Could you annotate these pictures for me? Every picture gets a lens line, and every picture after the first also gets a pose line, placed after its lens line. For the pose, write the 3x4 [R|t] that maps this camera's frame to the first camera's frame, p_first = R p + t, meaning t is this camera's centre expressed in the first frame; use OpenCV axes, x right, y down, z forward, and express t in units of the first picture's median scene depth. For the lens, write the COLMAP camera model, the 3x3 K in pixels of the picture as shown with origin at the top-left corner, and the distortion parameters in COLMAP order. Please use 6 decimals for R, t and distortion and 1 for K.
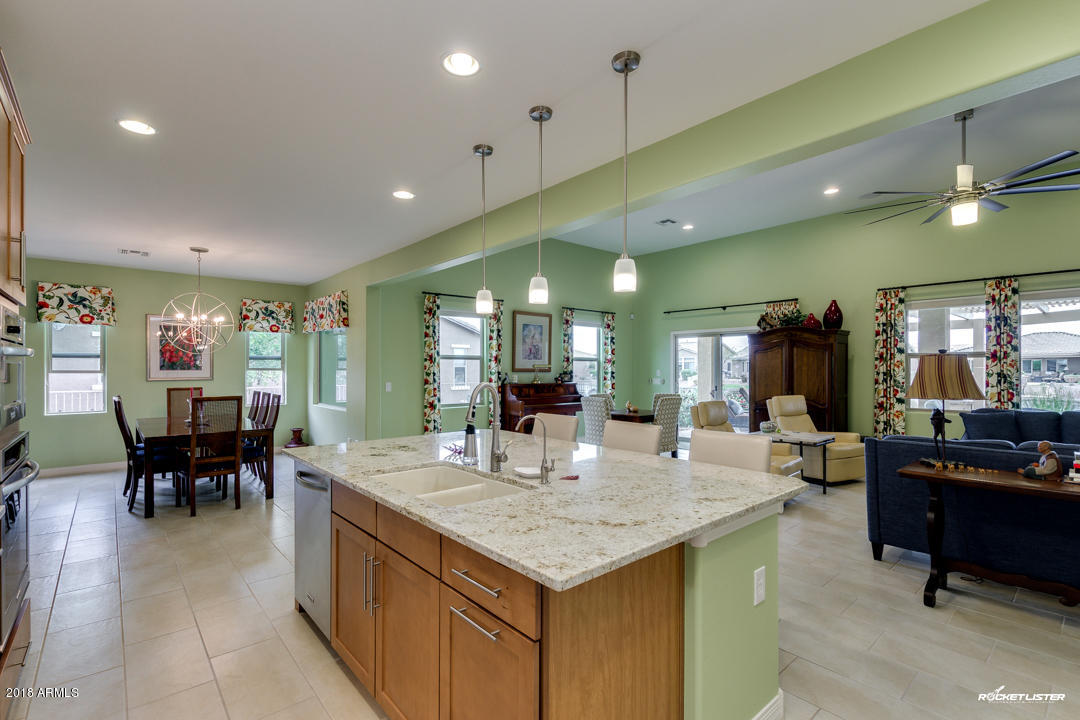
lens RADIAL K [[493.6, 0, 541.2], [0, 493.6, 381.5], [0, 0, 1]] dist [0.008926, -0.004755]
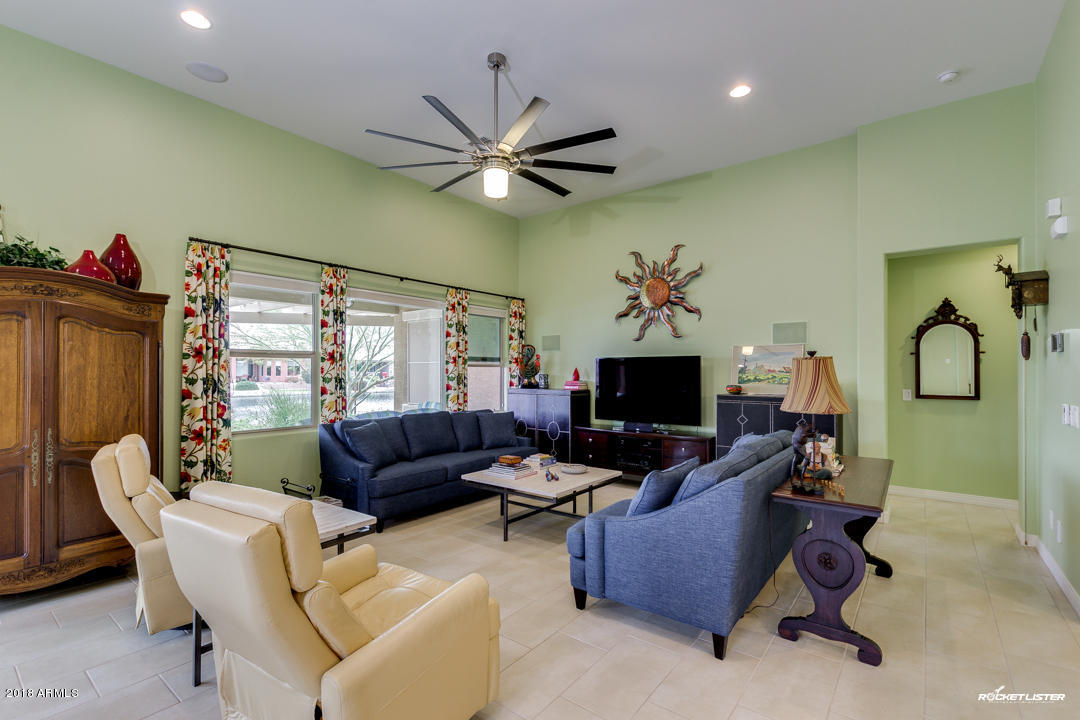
lens RADIAL K [[493.6, 0, 530.4], [0, 493.6, 367.5], [0, 0, 1]] dist [0.008926, -0.004755]
pose [[-0.180723, 0.006084, 0.983515, 0.028537], [0.027665, 0.999617, -0.001100, -0.018748], [-0.983145, 0.027010, -0.180822, 0.649065]]
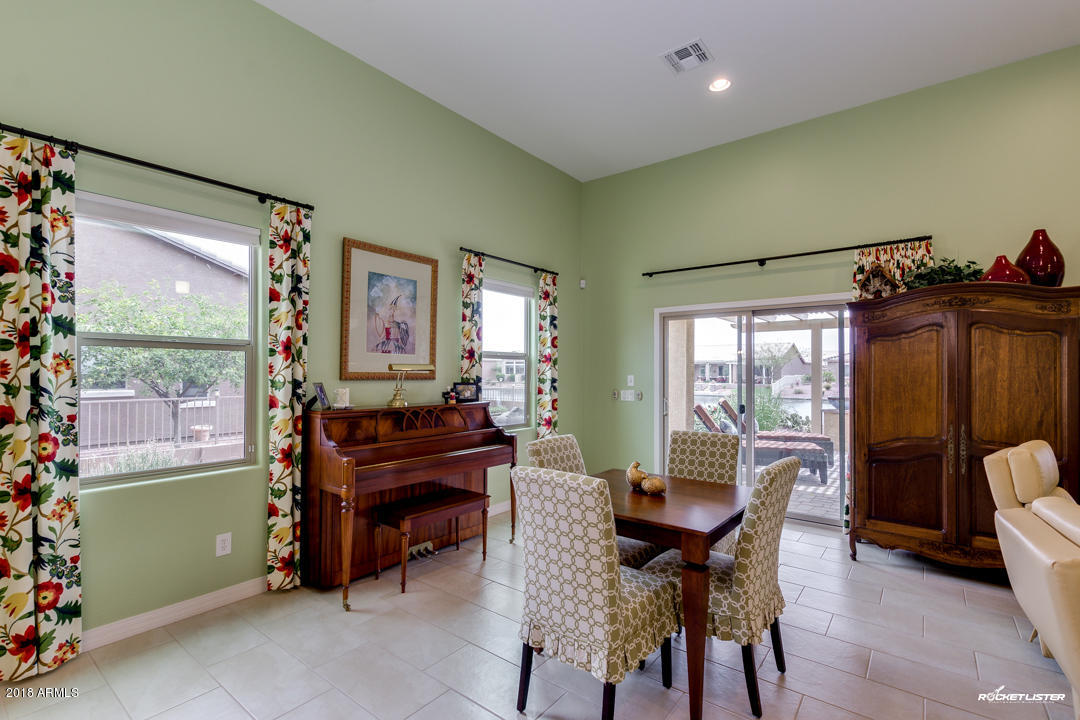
lens RADIAL K [[493.6, 0, 542.3], [0, 493.6, 368.0], [0, 0, 1]] dist [0.008926, -0.004755]
pose [[0.981411, 0.005247, 0.191846, 0.034491], [0.001084, 0.999459, -0.032885, -0.017563], [-0.191915, 0.032482, 0.980874, 0.594662]]
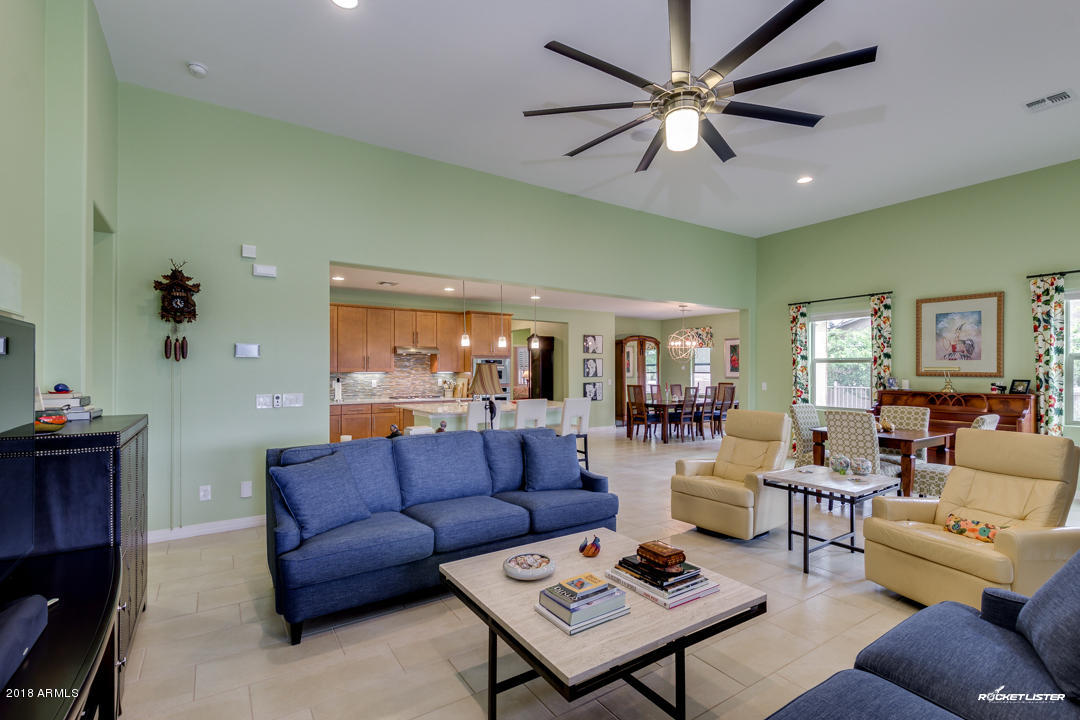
lens RADIAL K [[493.6, 0, 531.9], [0, 493.6, 362.7], [0, 0, 1]] dist [0.008926, -0.004755]
pose [[-0.135433, -0.015545, -0.990665, 0.894508], [-0.028766, 0.999517, -0.011751, -0.015449], [0.990369, 0.026906, -0.135814, 0.533815]]
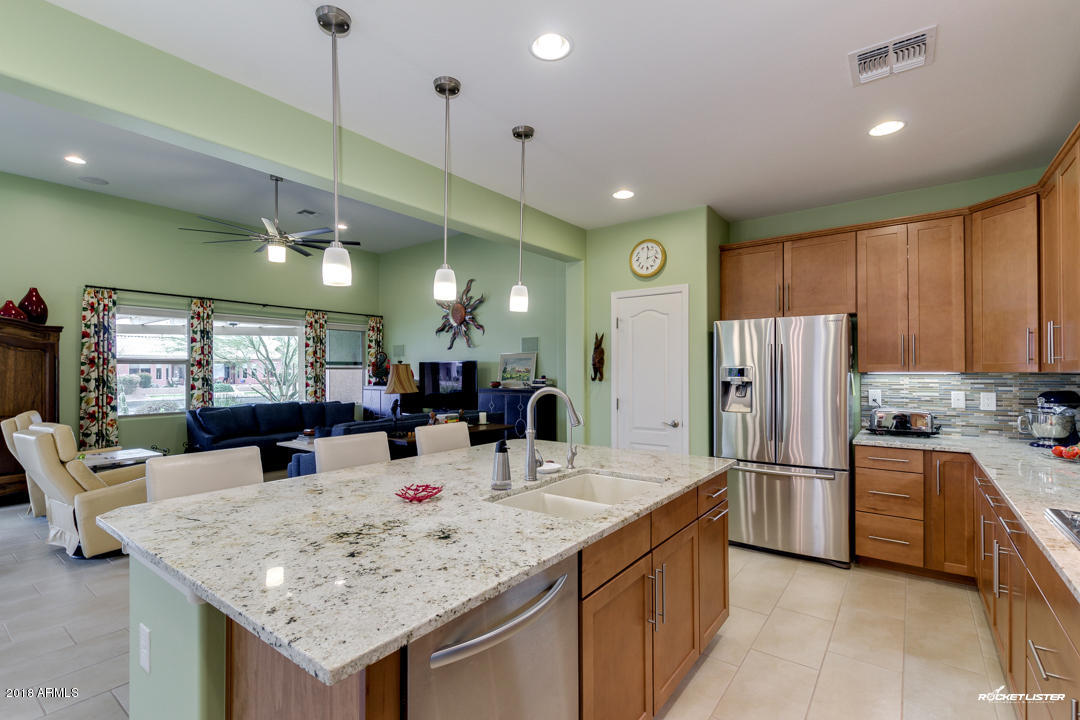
lens RADIAL K [[493.6, 0, 530.9], [0, 493.6, 365.9], [0, 0, 1]] dist [0.008926, -0.004755]
pose [[-0.199851, 0.012532, 0.979746, -0.315218], [0.033310, 0.999427, -0.005989, -0.009338], [-0.979260, 0.031438, -0.200154, 0.365416]]
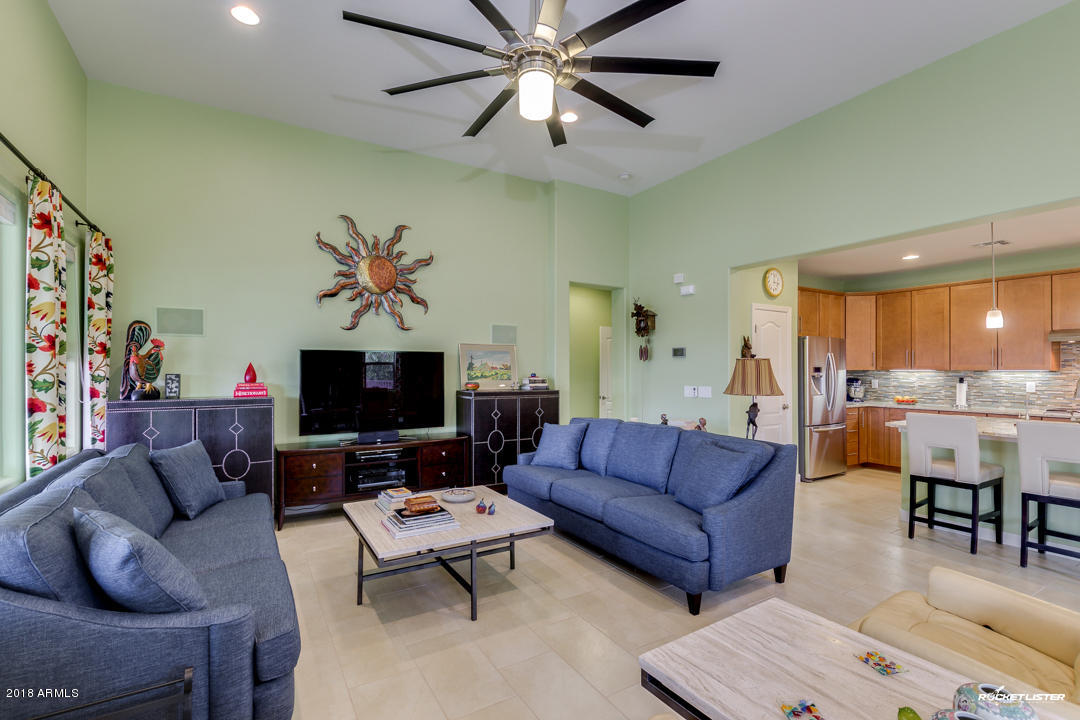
lens RADIAL K [[493.6, 0, 542.6], [0, 493.6, 365.0], [0, 0, 1]] dist [0.008926, -0.004755]
pose [[-0.984874, 0.001117, 0.173266, 0.444775], [0.005097, 0.999733, 0.022527, -0.026260], [-0.173194, 0.023070, -0.984617, 0.923755]]
